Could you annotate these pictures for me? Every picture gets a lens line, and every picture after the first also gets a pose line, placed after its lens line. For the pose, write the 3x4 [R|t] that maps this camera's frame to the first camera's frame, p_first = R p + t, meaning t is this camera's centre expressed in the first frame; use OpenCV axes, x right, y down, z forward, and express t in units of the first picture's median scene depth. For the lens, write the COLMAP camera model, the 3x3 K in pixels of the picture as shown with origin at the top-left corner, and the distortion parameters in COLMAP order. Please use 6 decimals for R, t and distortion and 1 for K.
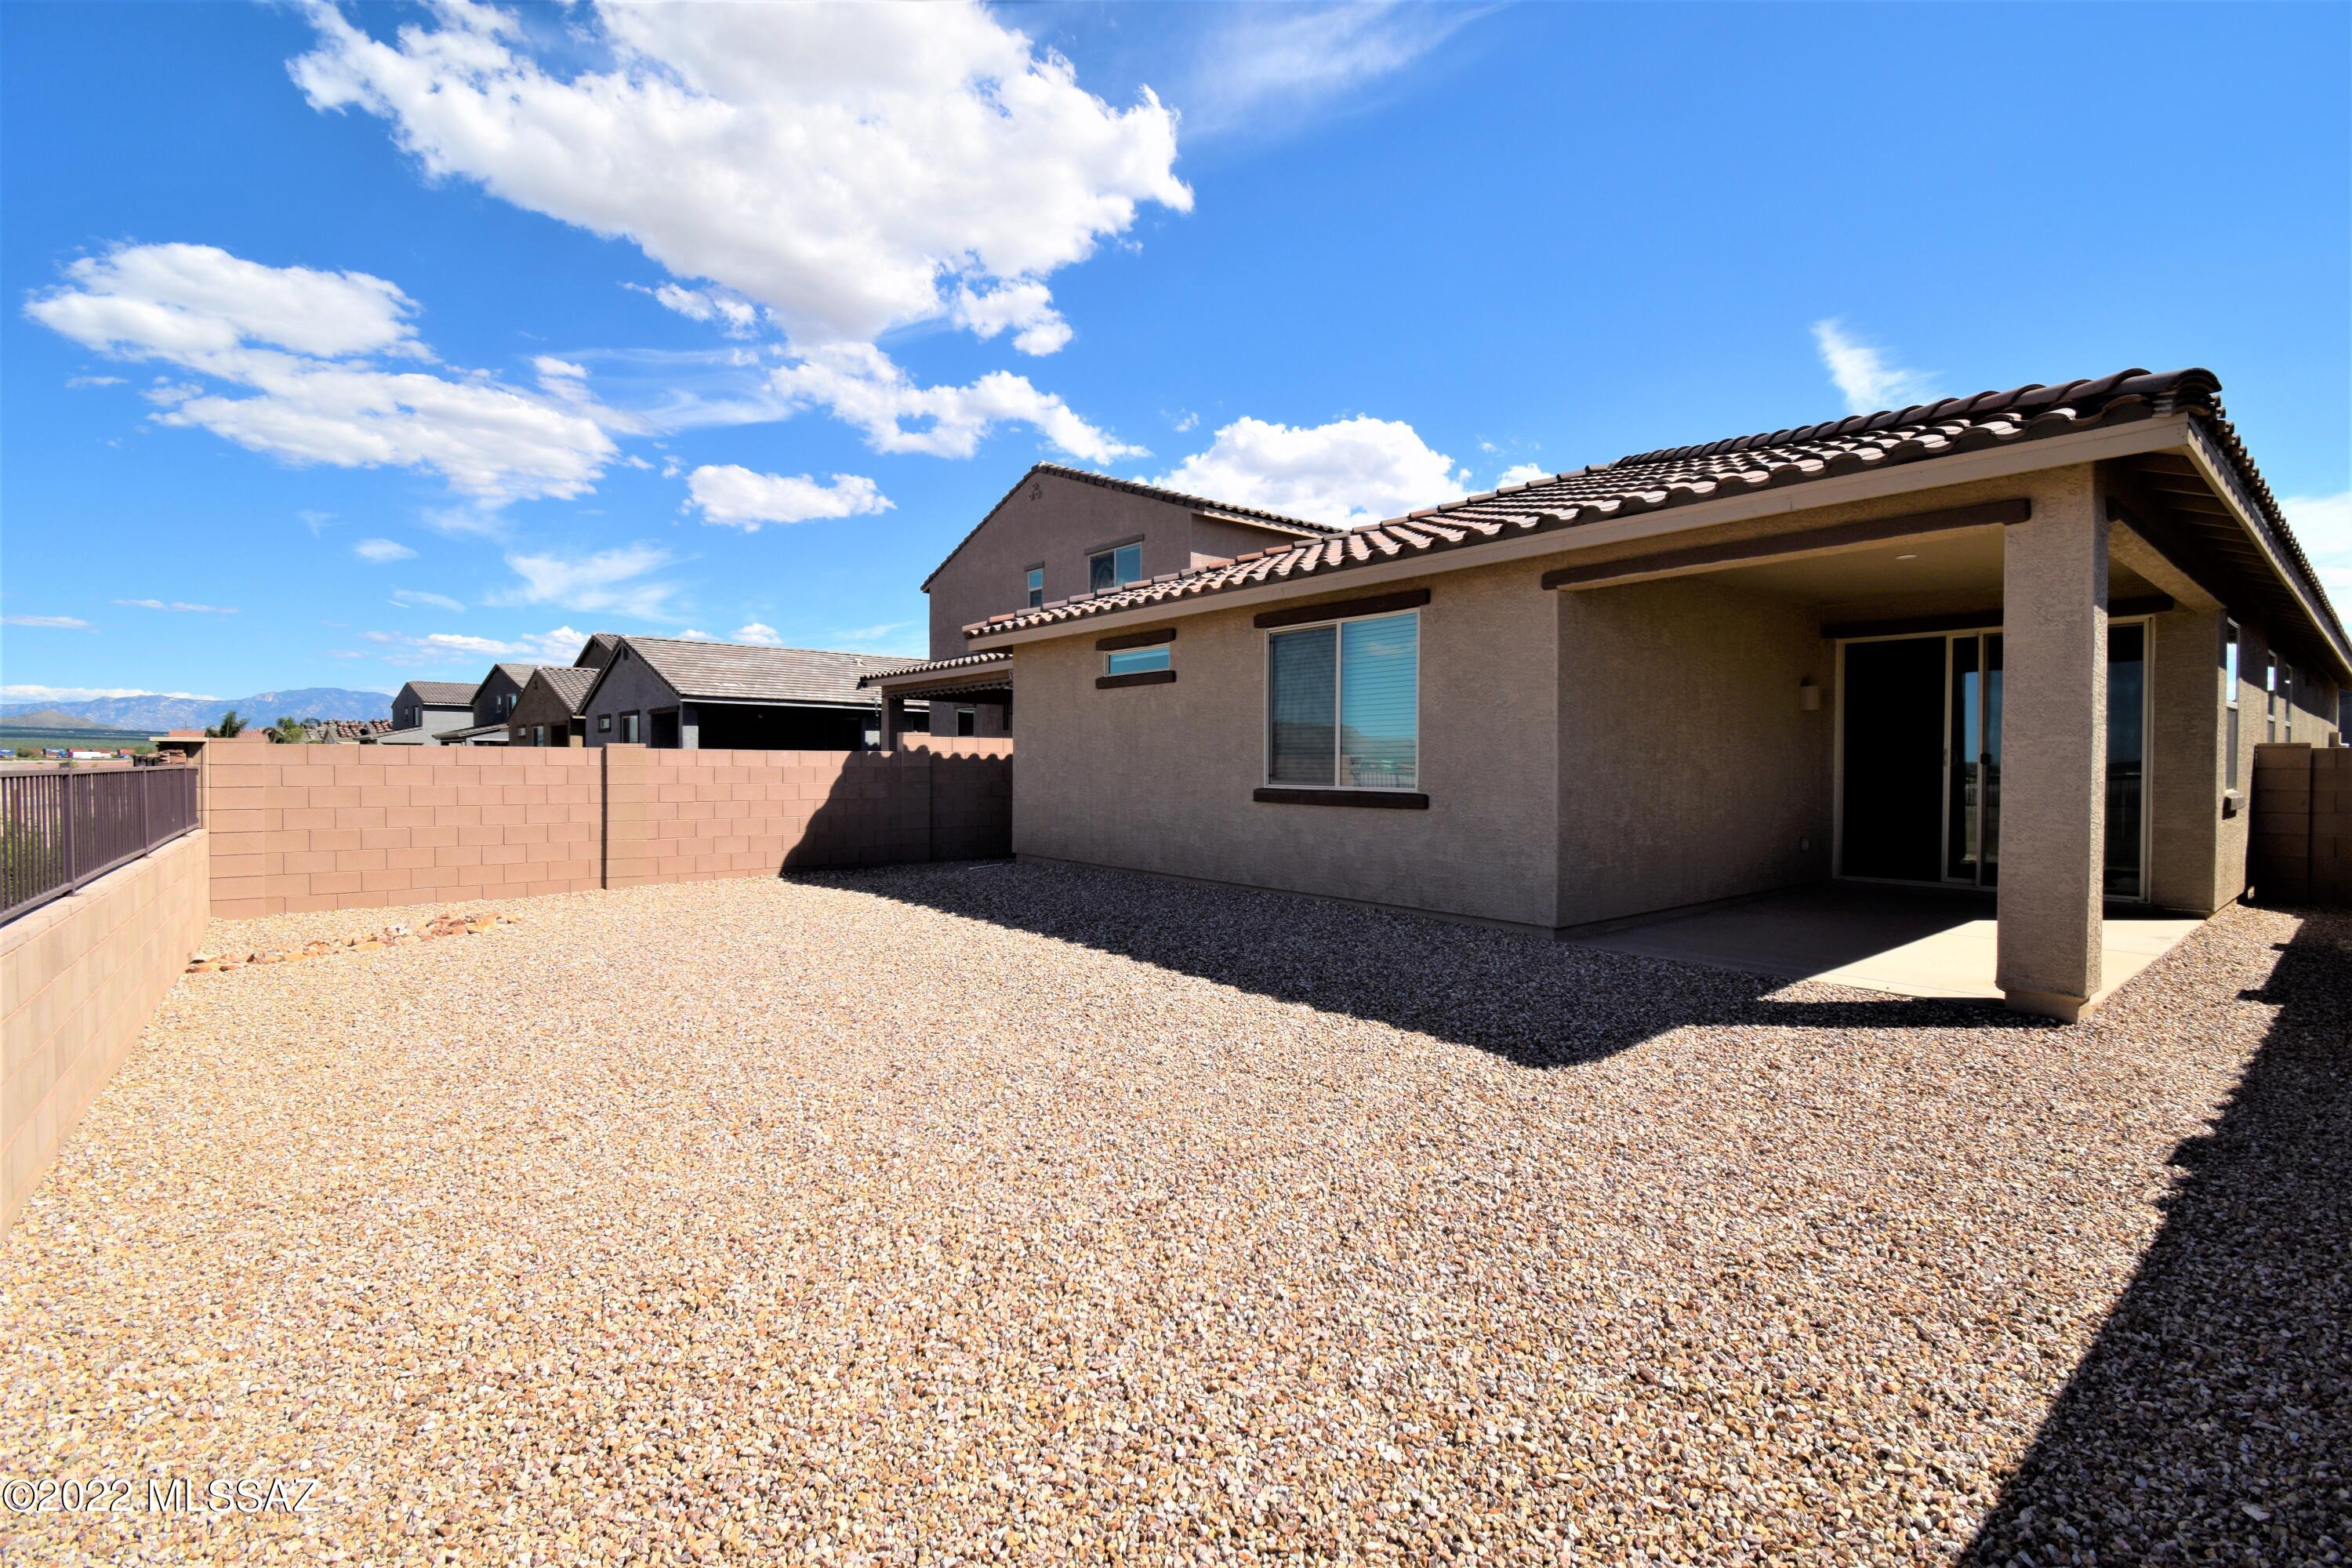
lens RADIAL K [[1044.4, 0, 1183.3], [0, 1044.4, 779.7], [0, 0, 1]] dist [-0.017884, -0.002645]
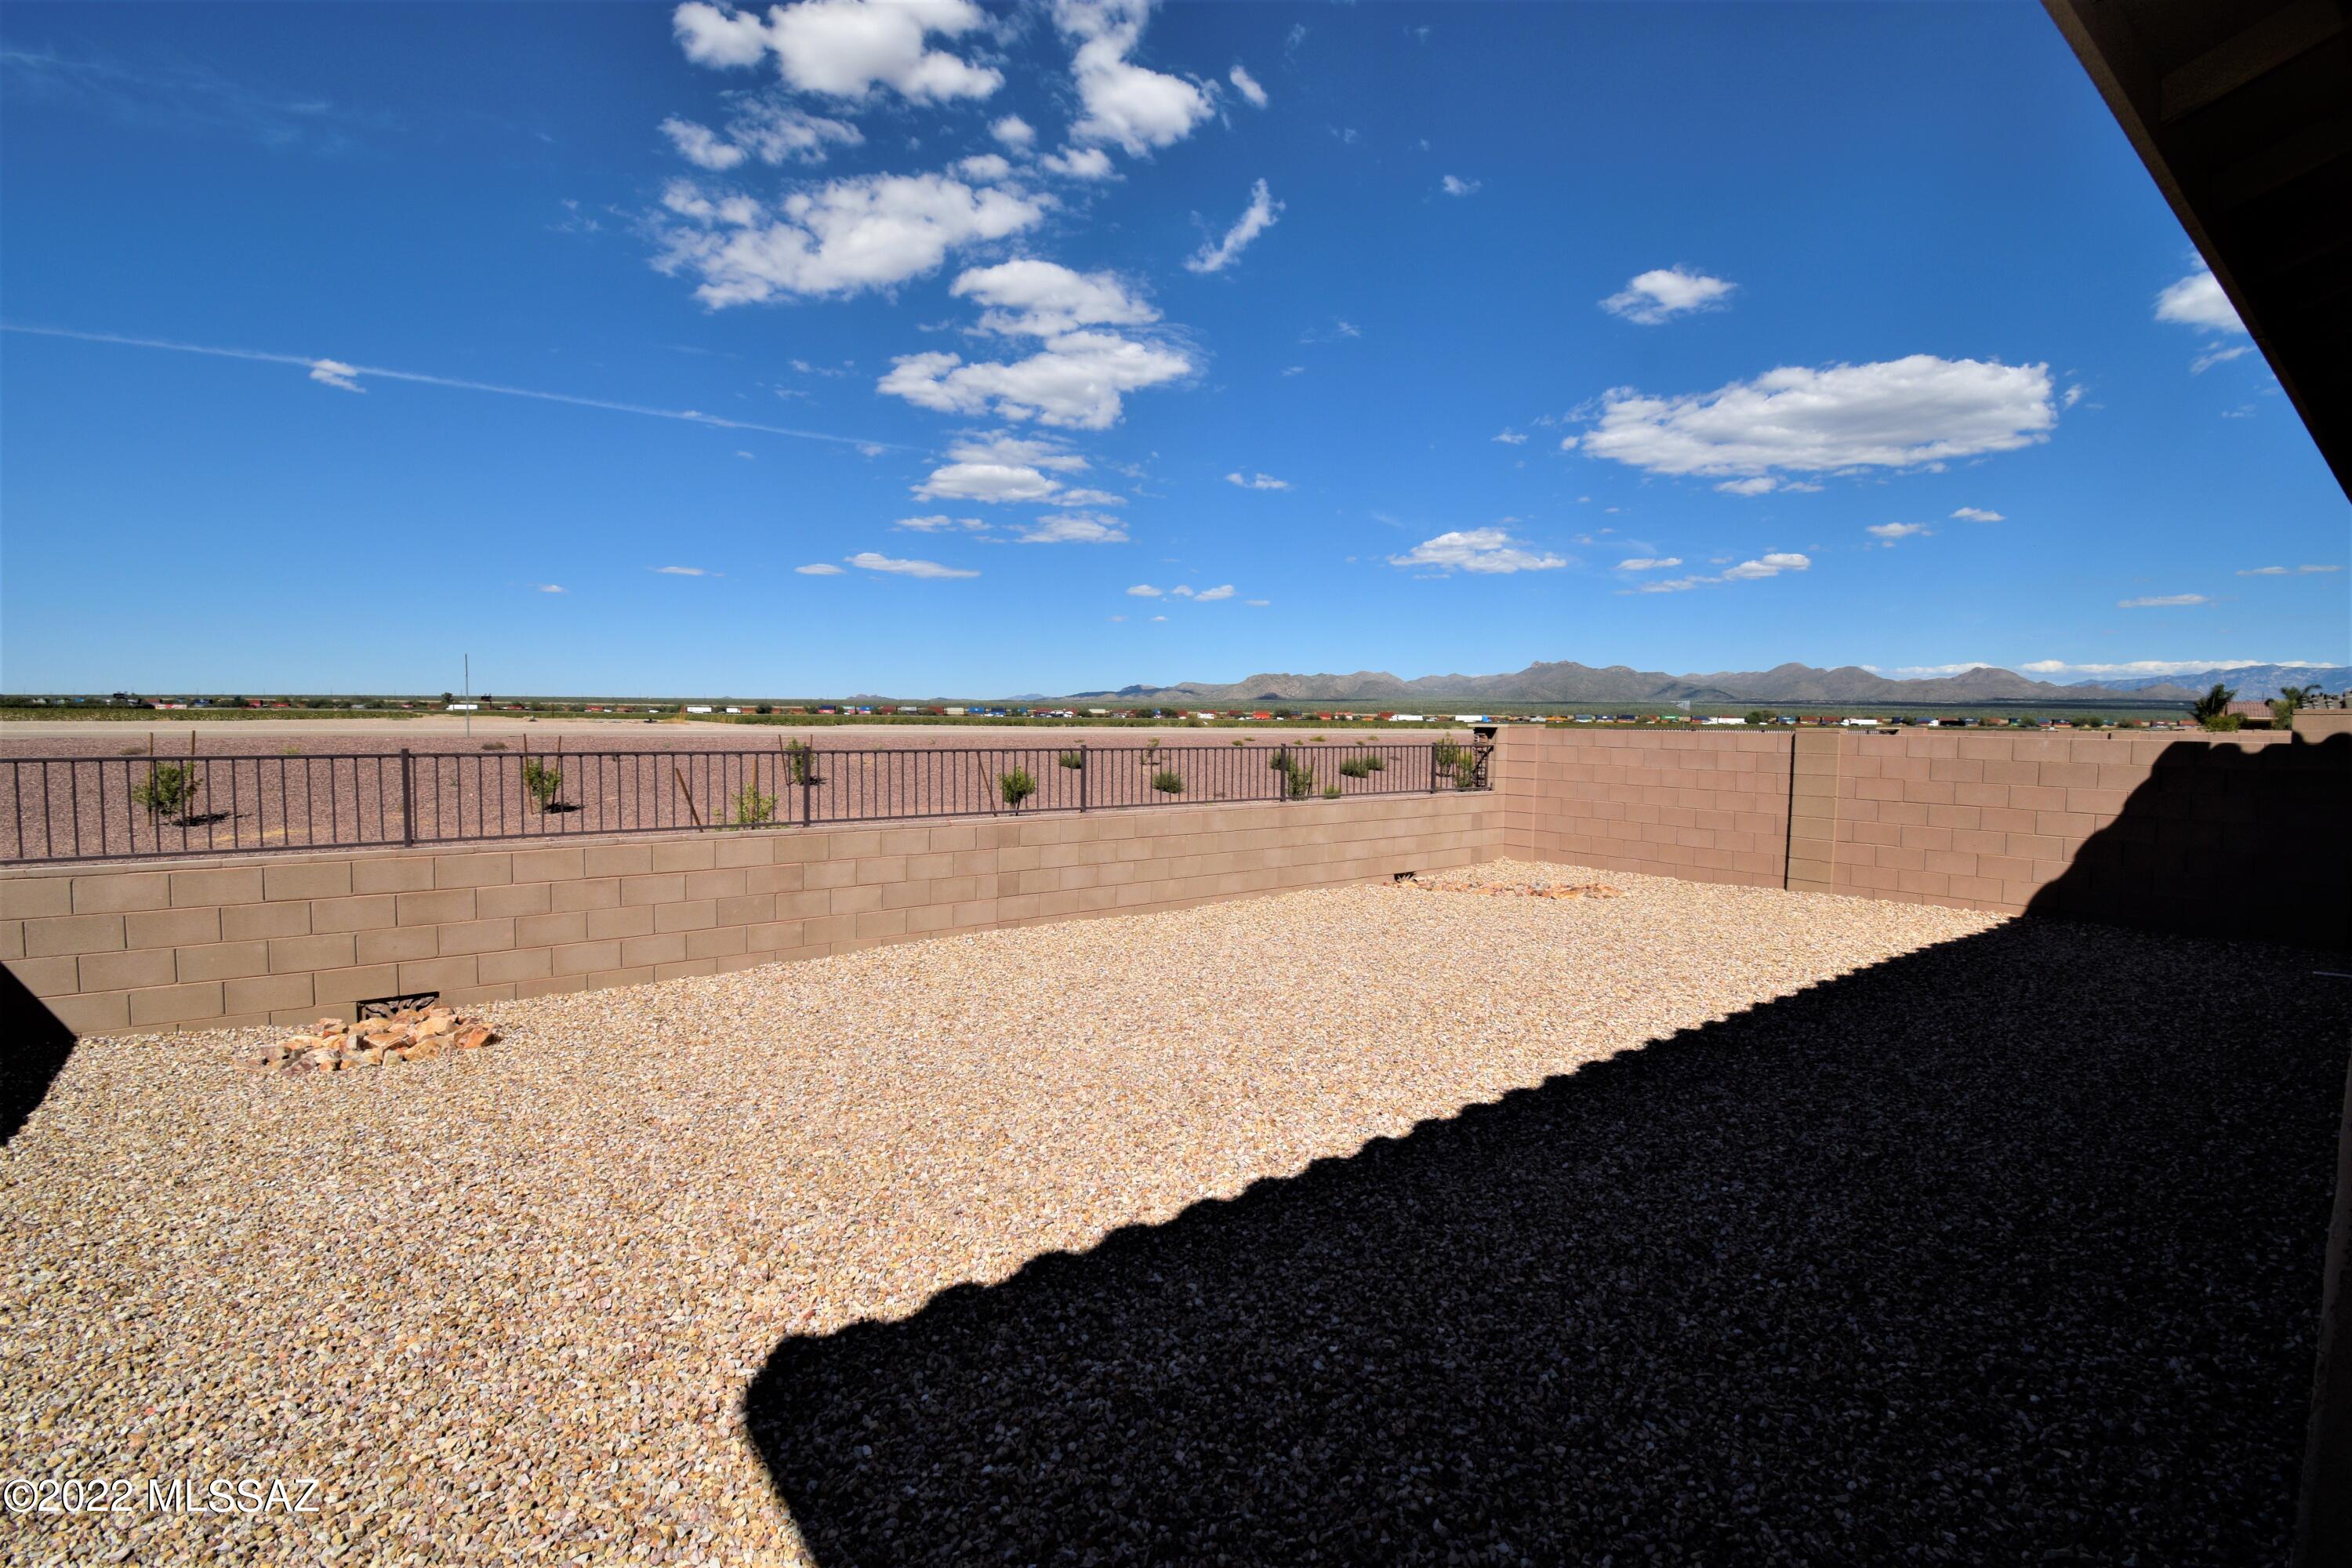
lens RADIAL K [[1044.4, 0, 1184.2], [0, 1044.4, 783.8], [0, 0, 1]] dist [-0.017884, -0.002645]
pose [[-0.035639, 0.059418, -0.997597, 0.339730], [-0.027379, 0.997798, 0.060408, -0.025700], [0.998990, 0.029466, -0.033934, 0.483515]]
